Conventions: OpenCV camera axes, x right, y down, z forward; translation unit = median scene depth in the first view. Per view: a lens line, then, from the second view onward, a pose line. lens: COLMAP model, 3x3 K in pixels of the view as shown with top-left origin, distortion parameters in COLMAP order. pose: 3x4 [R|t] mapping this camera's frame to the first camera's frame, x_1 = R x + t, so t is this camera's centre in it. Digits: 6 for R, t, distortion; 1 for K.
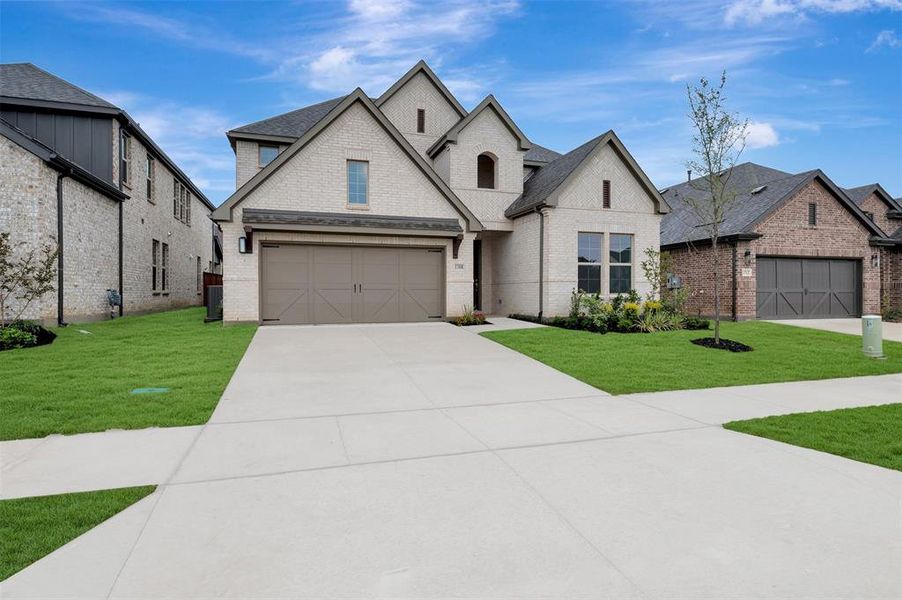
lens RADIAL K [[358.7, 0, 450.0], [0, 358.7, 291.2], [0, 0, 1]] dist [-0.001666, -0.000203]
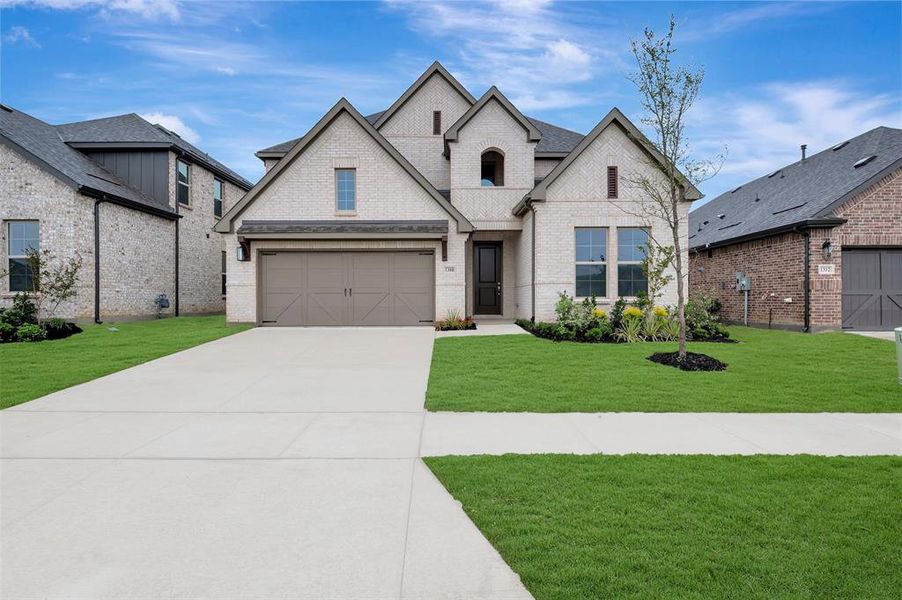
lens RADIAL K [[360.5, 0, 461.6], [0, 360.5, 296.1], [0, 0, 1]] dist [-0.002079, -0.000224]
pose [[0.971357, -0.002458, -0.237613, 0.290290], [0.003078, 0.999993, 0.002240, 0.001856], [0.237606, -0.002907, 0.971357, 0.065685]]
